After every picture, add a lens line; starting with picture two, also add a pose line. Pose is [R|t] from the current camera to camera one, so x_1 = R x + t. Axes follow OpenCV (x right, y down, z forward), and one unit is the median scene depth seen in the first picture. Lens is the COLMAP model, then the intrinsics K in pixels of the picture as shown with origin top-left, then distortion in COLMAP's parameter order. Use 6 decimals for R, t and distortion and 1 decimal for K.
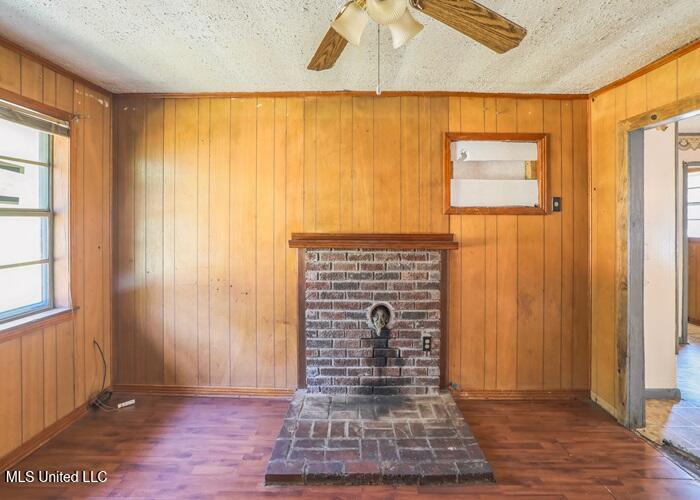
lens RADIAL K [[352.8, 0, 349.5], [0, 352.8, 222.1], [0, 0, 1]] dist [-0.063267, 0.025162]
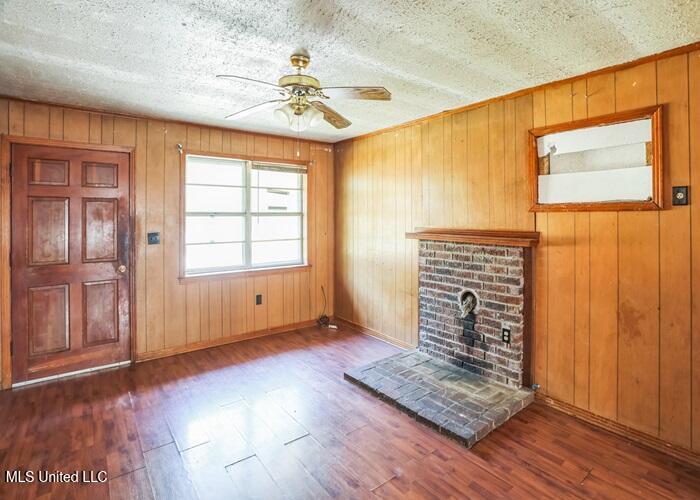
lens RADIAL K [[354.5, 0, 352.1], [0, 354.5, 219.9], [0, 0, 1]] dist [-0.073477, 0.027262]
pose [[0.620072, 0.003262, -0.784538, 0.748156], [-0.001639, 0.999995, 0.002863, -0.001241], [0.784543, -0.000490, 0.620074, -0.008467]]
